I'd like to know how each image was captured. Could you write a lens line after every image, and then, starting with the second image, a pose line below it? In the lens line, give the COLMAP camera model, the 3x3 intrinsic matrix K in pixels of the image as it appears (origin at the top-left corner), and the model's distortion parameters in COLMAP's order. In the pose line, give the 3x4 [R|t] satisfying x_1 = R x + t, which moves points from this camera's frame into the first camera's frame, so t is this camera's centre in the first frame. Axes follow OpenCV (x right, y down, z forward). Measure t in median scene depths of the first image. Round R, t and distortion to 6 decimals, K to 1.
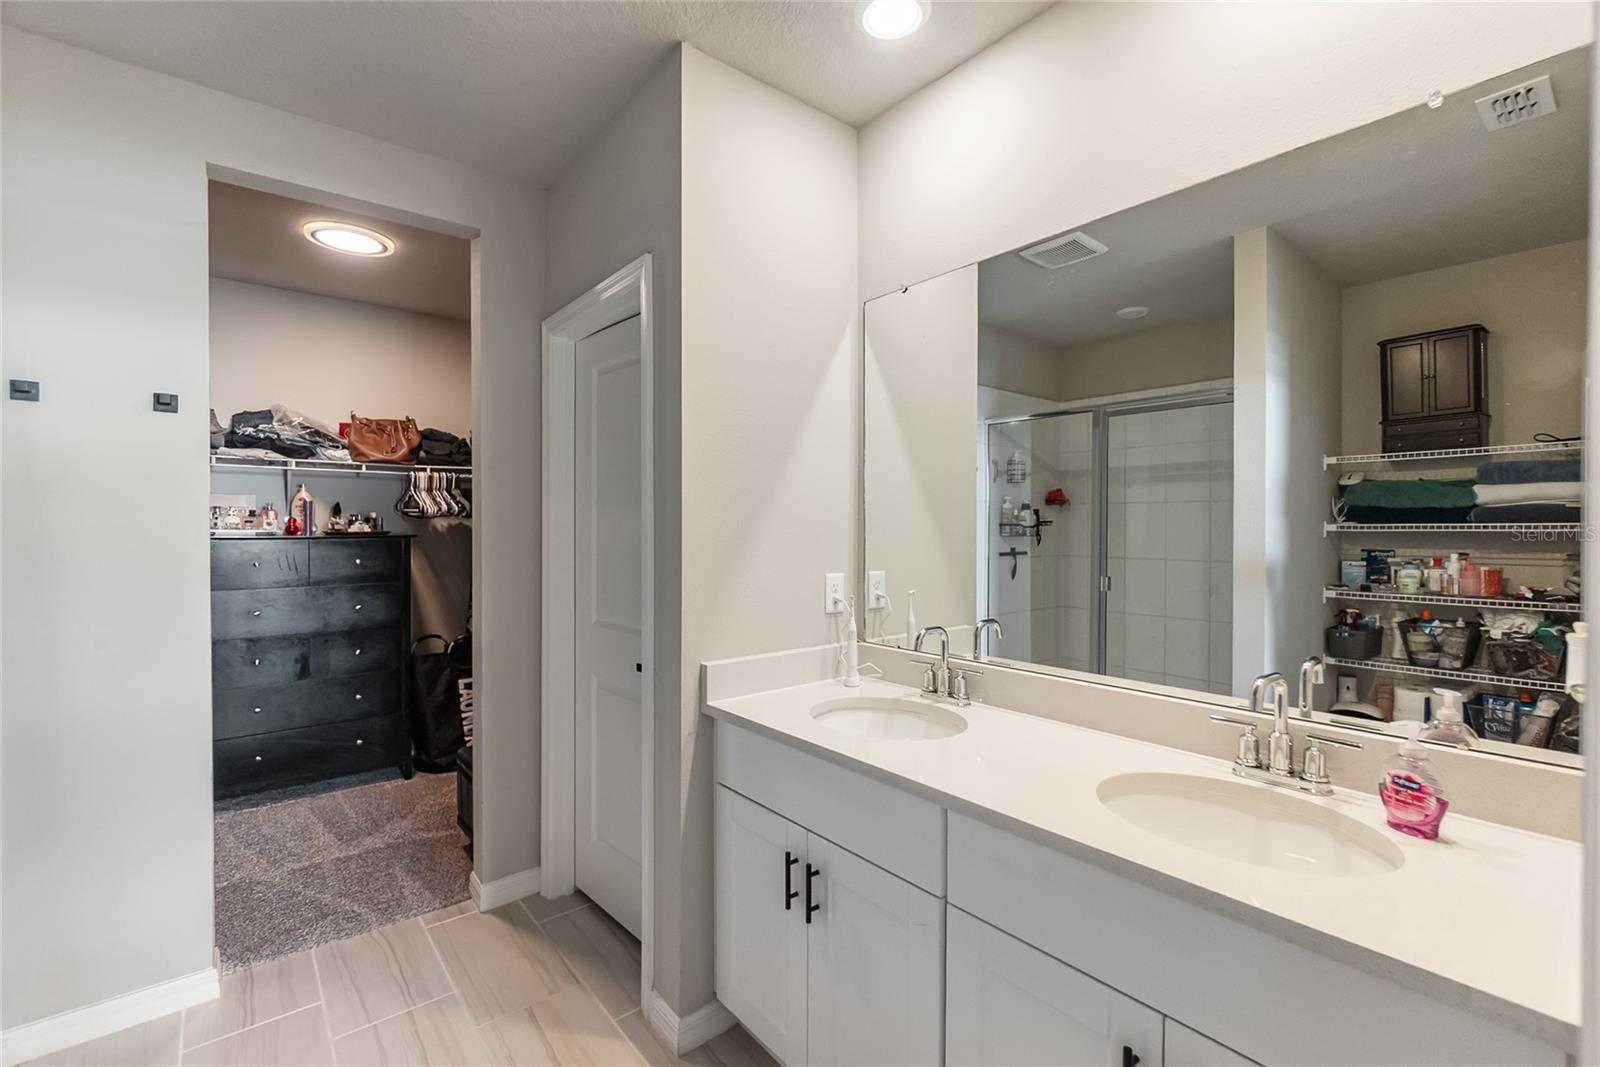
lens RADIAL K [[700.0, 0, 803.1], [0, 700.0, 537.6], [0, 0, 1]] dist [-0.006343, 0.001089]
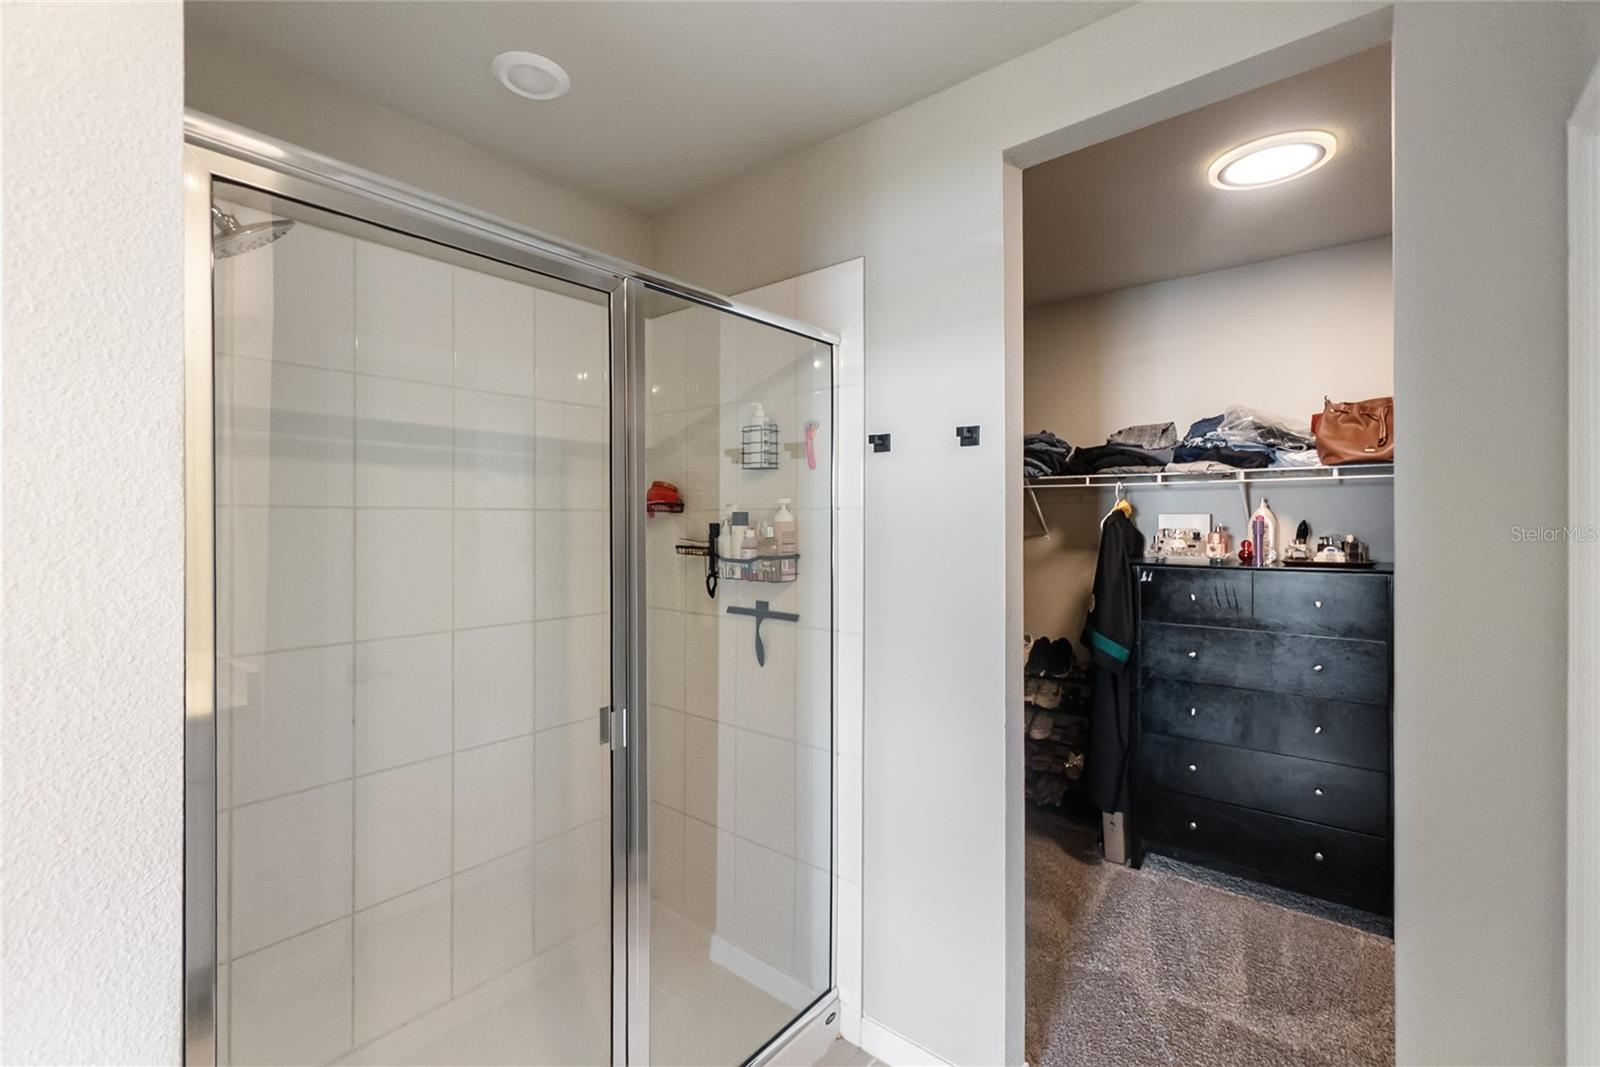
lens RADIAL K [[700.0, 0, 786.8], [0, 700.0, 519.6], [0, 0, 1]] dist [-0.006343, 0.001089]
pose [[0.188299, -0.008529, -0.982075, -0.032613], [-0.011600, 0.999873, -0.010908, -0.038581], [0.982043, 0.013446, 0.188176, 0.322532]]
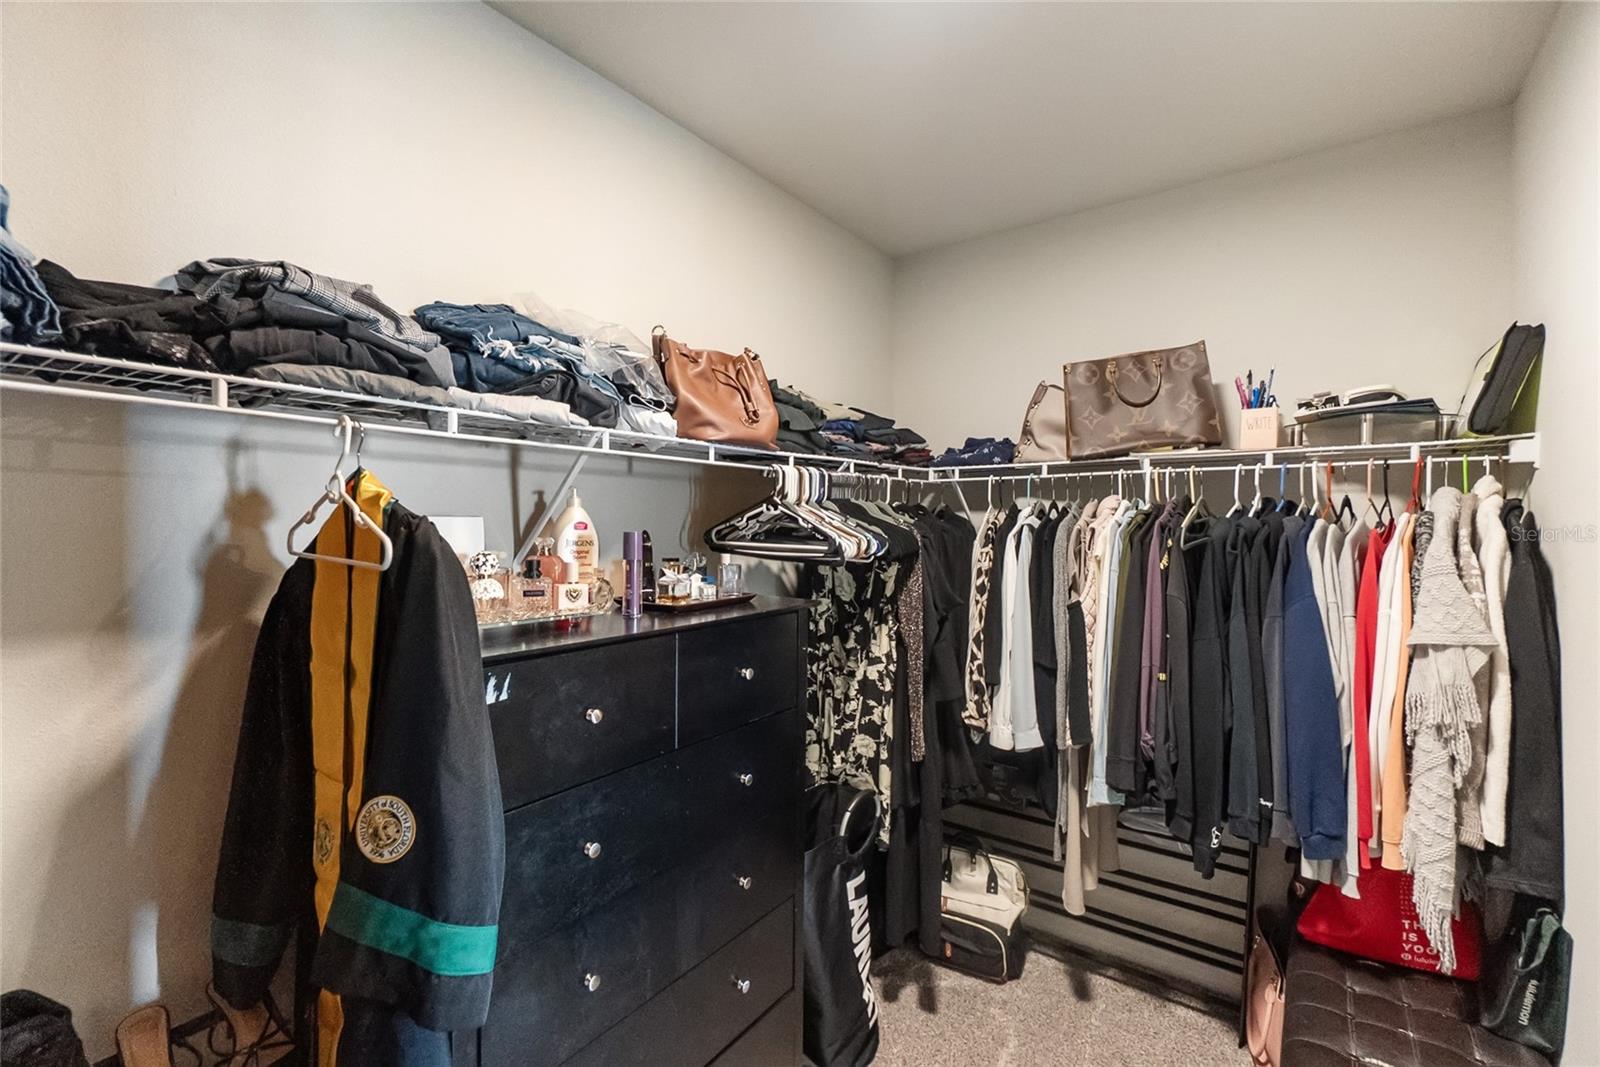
lens RADIAL K [[700.0, 0, 801.1], [0, 700.0, 536.1], [0, 0, 1]] dist [-0.006343, 0.001089]
pose [[0.967281, -0.003905, 0.253677, -0.712730], [0.002073, 0.999970, 0.007489, -0.052749], [-0.253698, -0.006718, 0.967260, 0.574982]]
